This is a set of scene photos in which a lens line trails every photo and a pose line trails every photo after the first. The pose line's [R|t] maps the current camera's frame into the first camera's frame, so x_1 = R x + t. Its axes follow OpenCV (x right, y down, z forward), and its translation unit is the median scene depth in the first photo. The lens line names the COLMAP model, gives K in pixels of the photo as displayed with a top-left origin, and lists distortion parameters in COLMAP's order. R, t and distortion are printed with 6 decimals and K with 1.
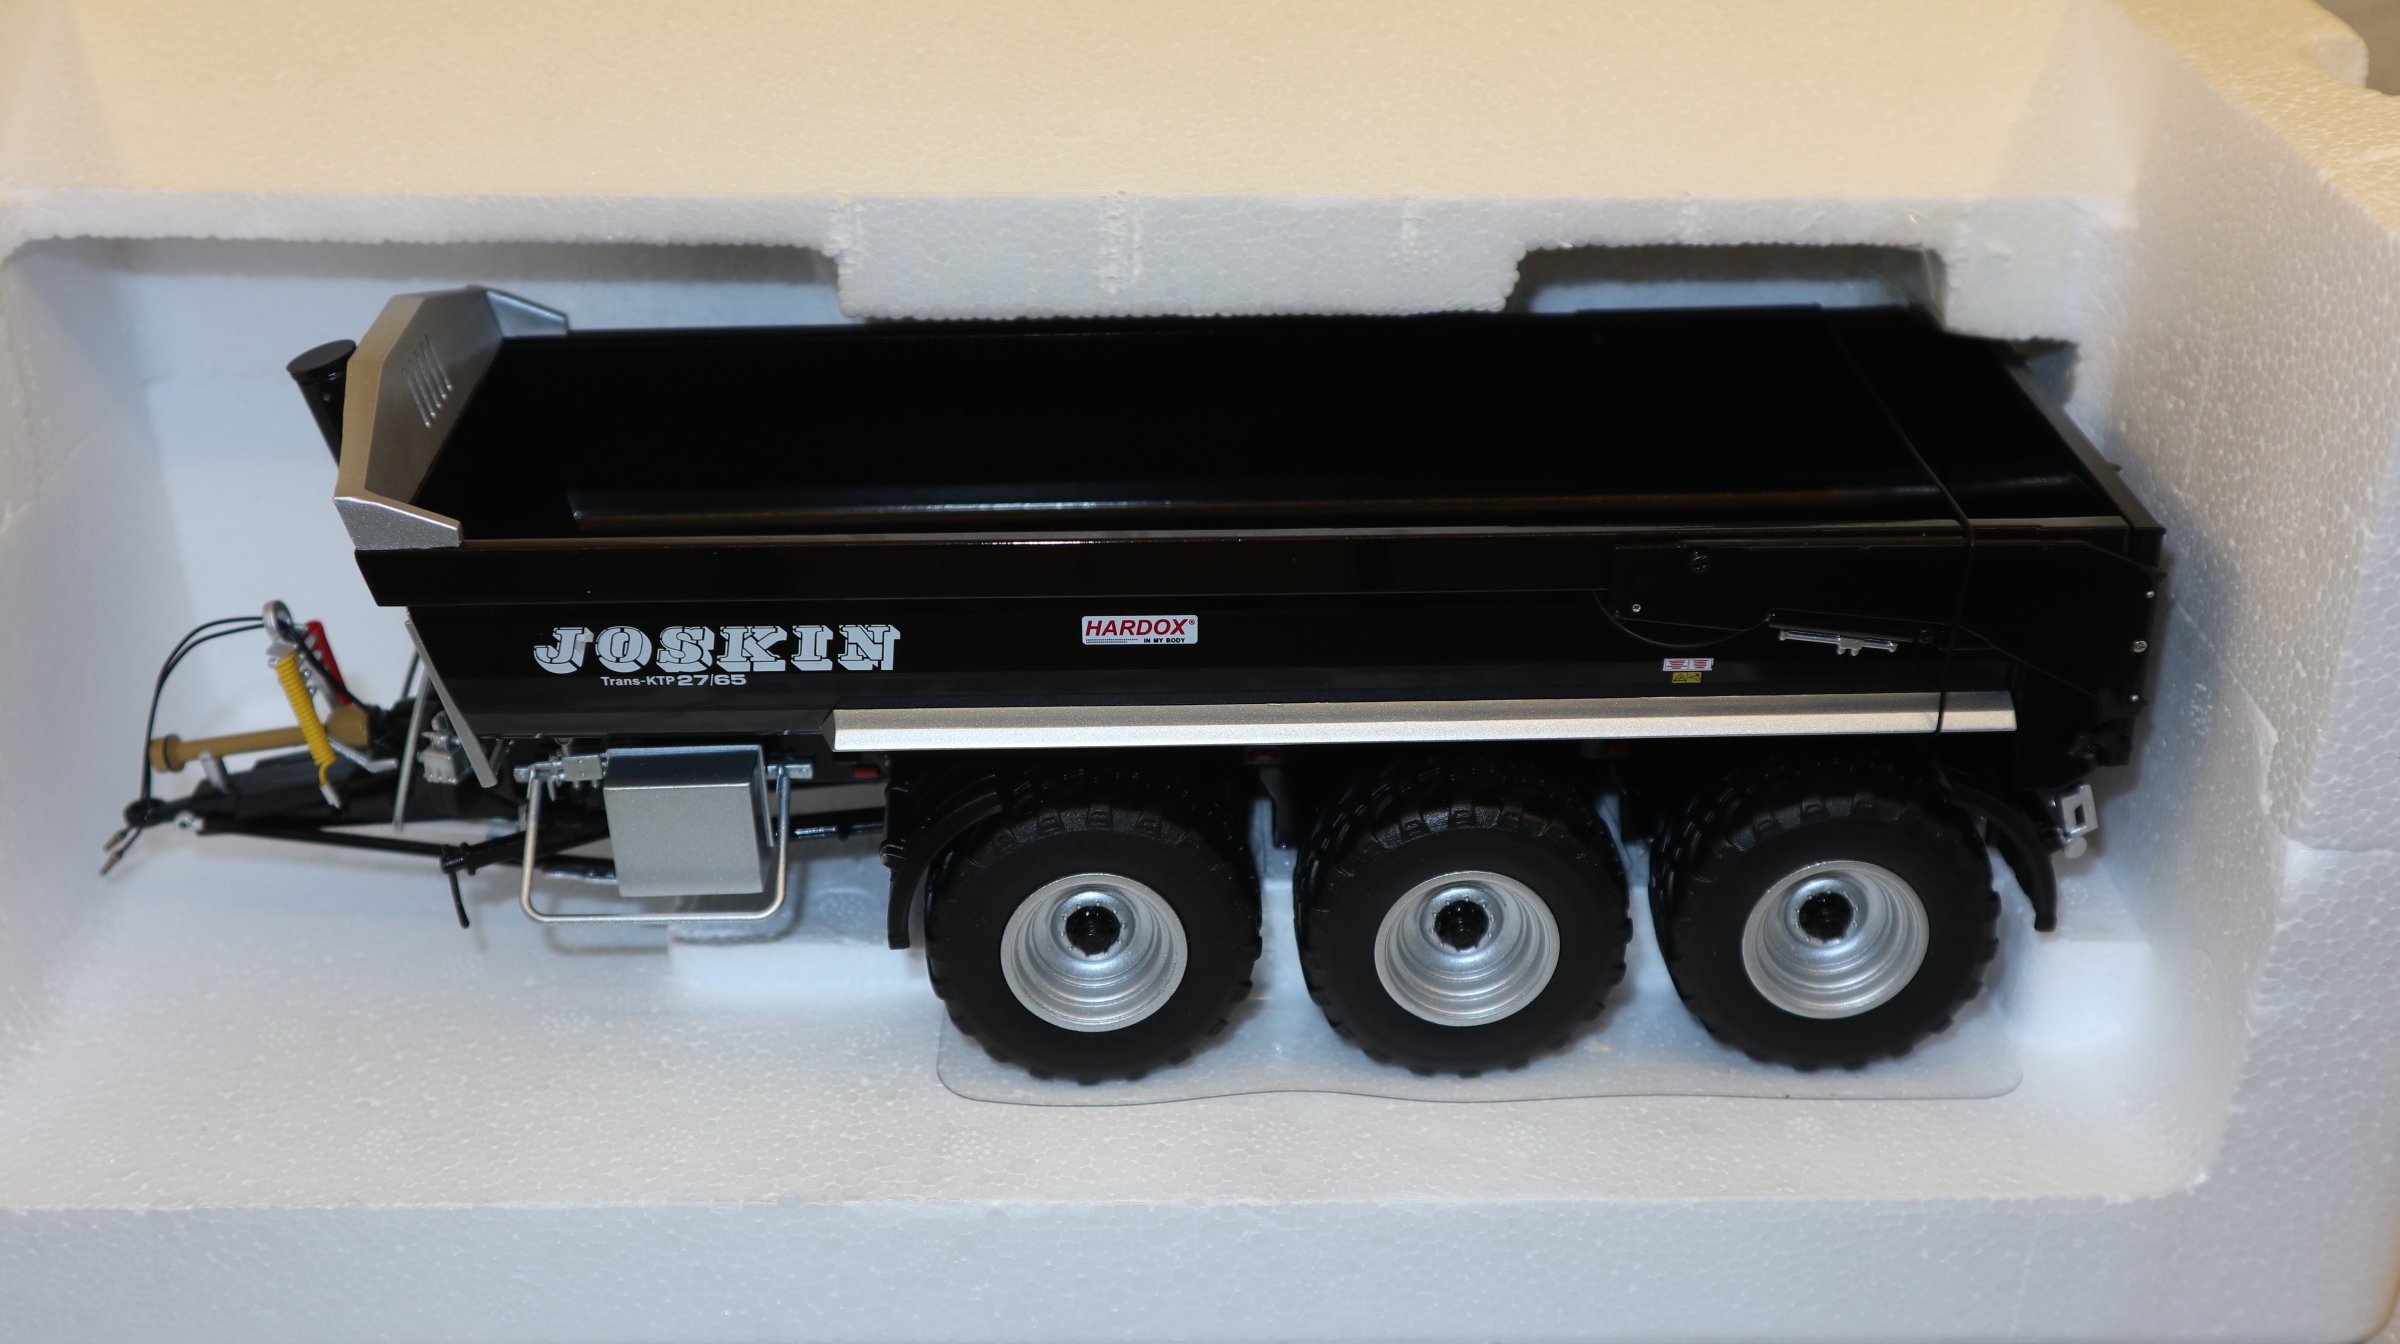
lens RADIAL K [[2651.6, 0, 1200.0], [0, 2651.6, 672.0], [0, 0, 1]] dist [0.004141, 0.133237]
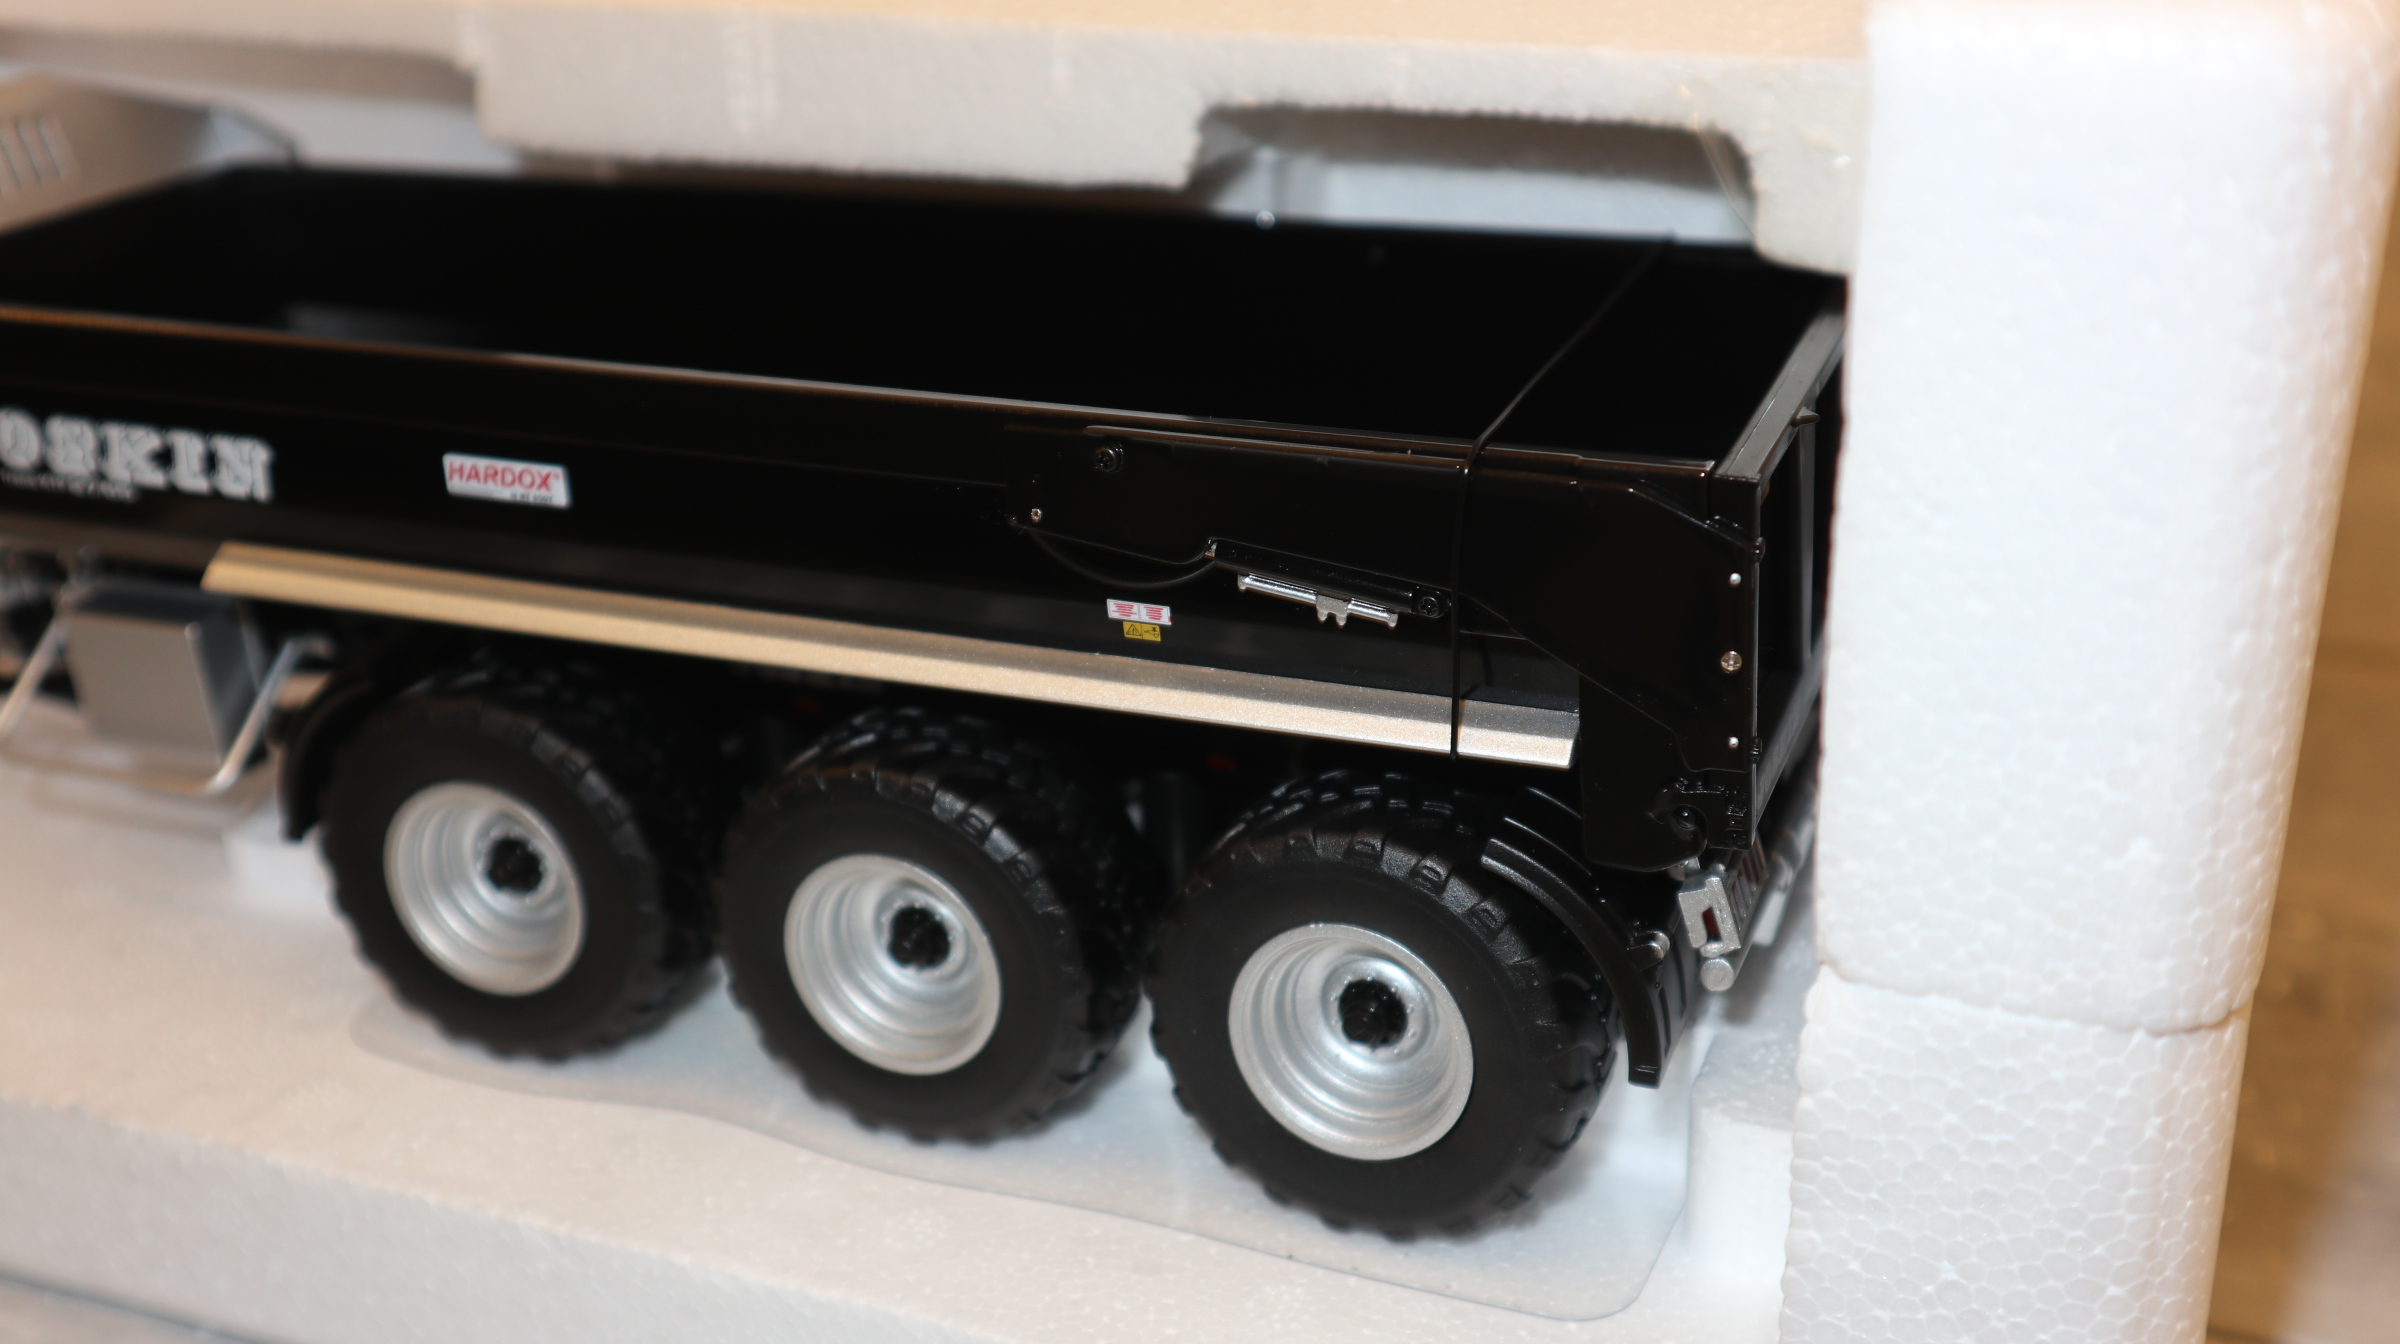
lens RADIAL K [[2651.6, 0, 1200.0], [0, 2651.6, 672.0], [0, 0, 1]] dist [0.004141, 0.133237]
pose [[0.915347, 0.130538, -0.380919, 0.478534], [-0.162780, 0.985209, -0.053537, 0.049752], [0.368296, 0.111011, 0.923057, 0.331609]]
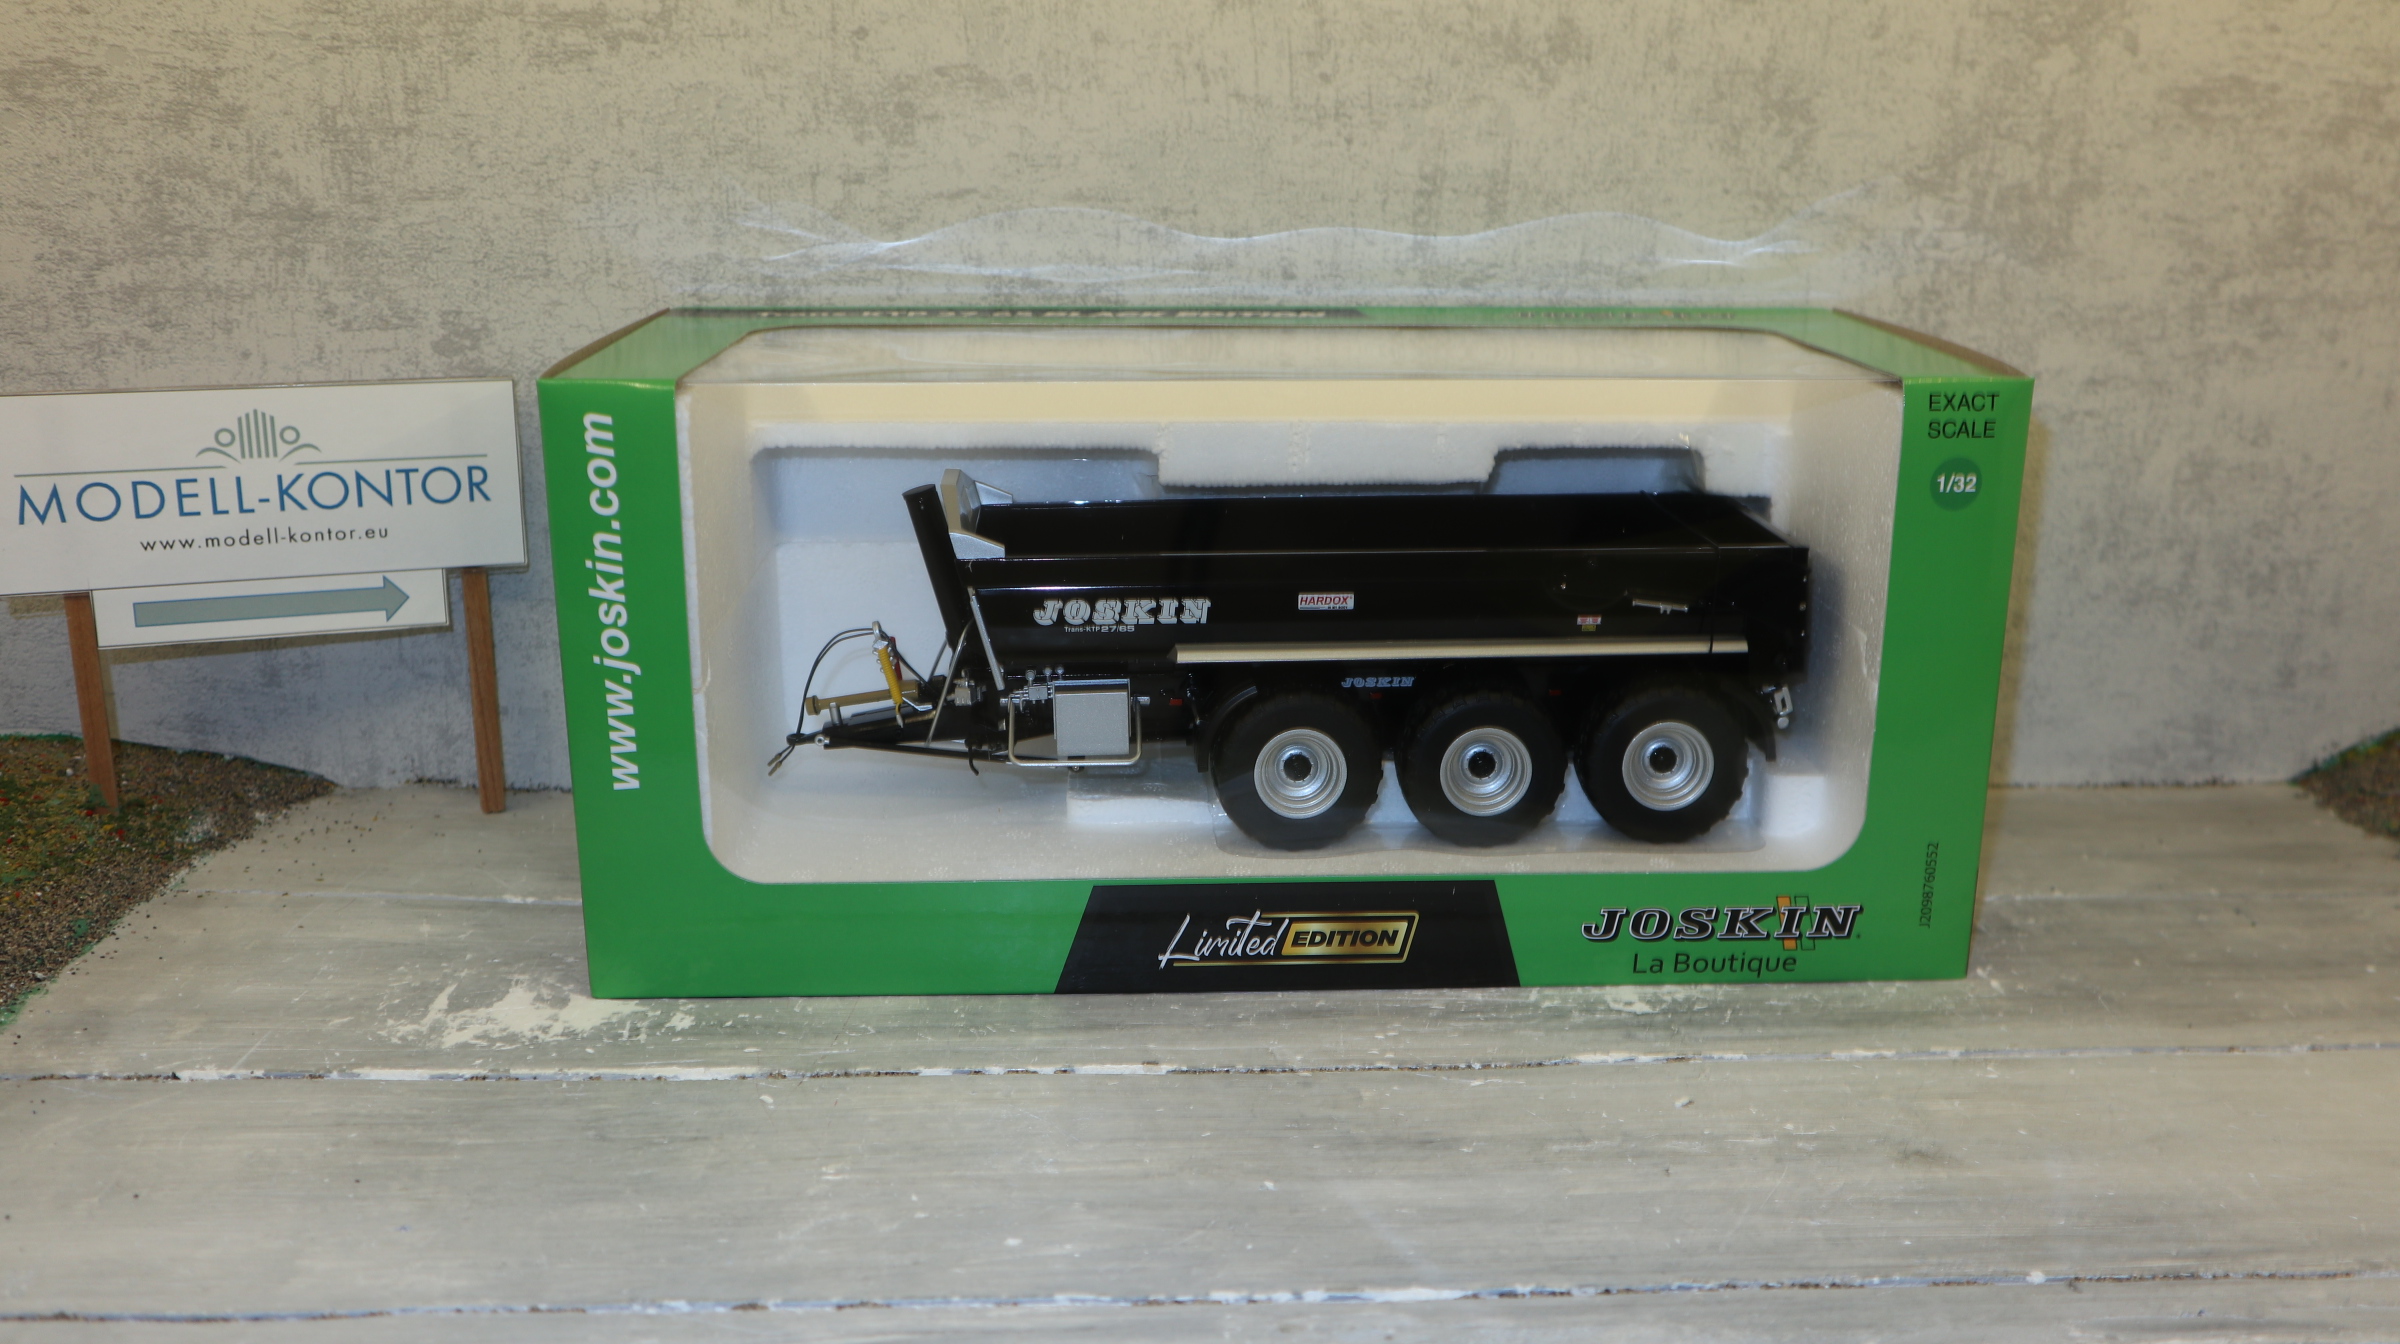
lens RADIAL K [[2201.6, 0, 1205.5], [0, 2201.6, 601.6], [0, 0, 1]] dist [-0.056528, 0.122956]
pose [[0.999774, -0.005137, 0.020632, -0.149777], [0.010053, 0.969263, -0.245823, 0.399694], [-0.018735, 0.245975, 0.969095, -0.656062]]
